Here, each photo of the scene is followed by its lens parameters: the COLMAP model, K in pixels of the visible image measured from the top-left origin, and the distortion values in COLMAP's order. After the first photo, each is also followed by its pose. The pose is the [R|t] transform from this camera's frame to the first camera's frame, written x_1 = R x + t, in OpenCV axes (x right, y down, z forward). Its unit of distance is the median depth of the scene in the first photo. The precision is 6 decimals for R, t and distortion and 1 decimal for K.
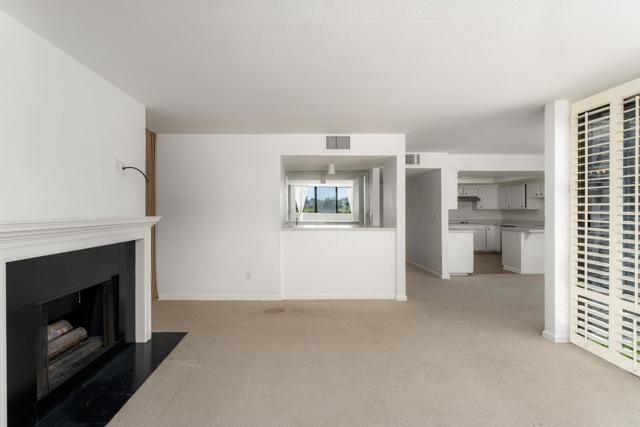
lens RADIAL K [[315.8, 0, 298.4], [0, 315.8, 212.0], [0, 0, 1]] dist [-0.002808, -0.000718]
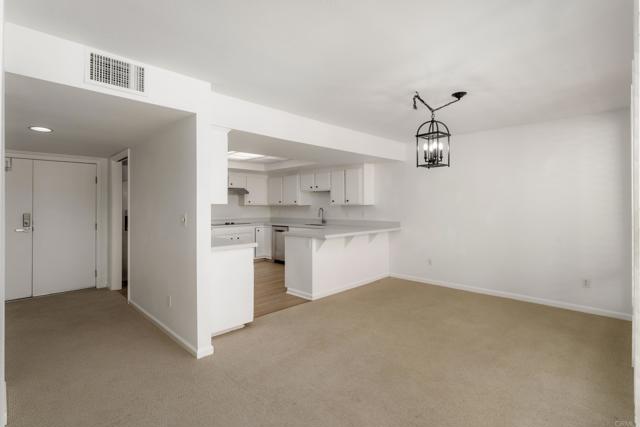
lens RADIAL K [[315.8, 0, 314.4], [0, 315.8, 202.9], [0, 0, 1]] dist [-0.002808, -0.000718]
pose [[0.716744, 0.008140, 0.697288, 0.255681], [0.003949, 0.999868, -0.015732, -0.001649], [-0.697325, 0.014029, 0.716618, 0.552682]]
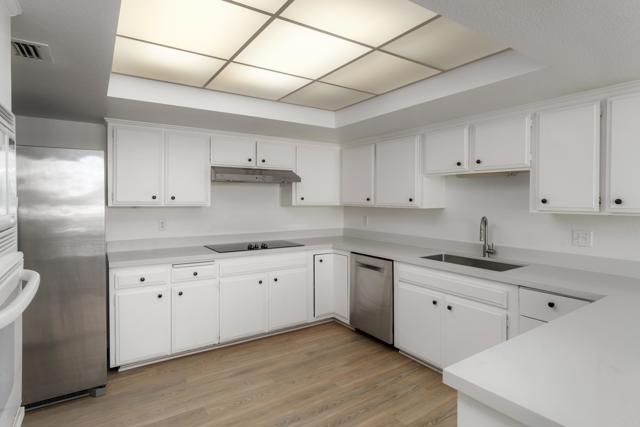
lens RADIAL K [[335.1, 0, 316.2], [0, 335.1, 202.4], [0, 0, 1]] dist [-0.000429, -0.002168]
pose [[0.828319, -0.001516, 0.560255, 0.614222], [-0.002755, 0.999973, 0.006778, -0.024021], [-0.560250, -0.007158, 0.828292, 1.095781]]
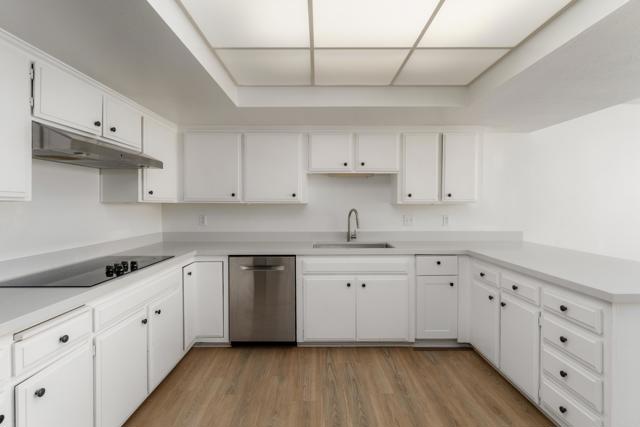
lens RADIAL K [[315.8, 0, 312.6], [0, 315.8, 204.2], [0, 0, 1]] dist [-0.002808, -0.000718]
pose [[0.000318, 0.000626, 1.000000, 0.522265], [0.004782, 0.999988, -0.000627, -0.009869], [-0.999989, 0.004782, 0.000315, 1.419912]]
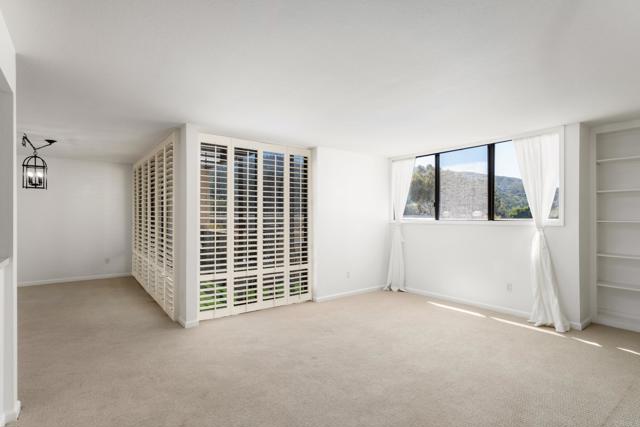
lens RADIAL K [[315.8, 0, 323.6], [0, 315.8, 217.6], [0, 0, 1]] dist [-0.002808, -0.000718]
pose [[-0.611826, -0.005757, 0.790971, -0.229228], [0.003901, 0.999939, 0.010295, -0.005796], [-0.790983, 0.009384, -0.611766, 0.701531]]
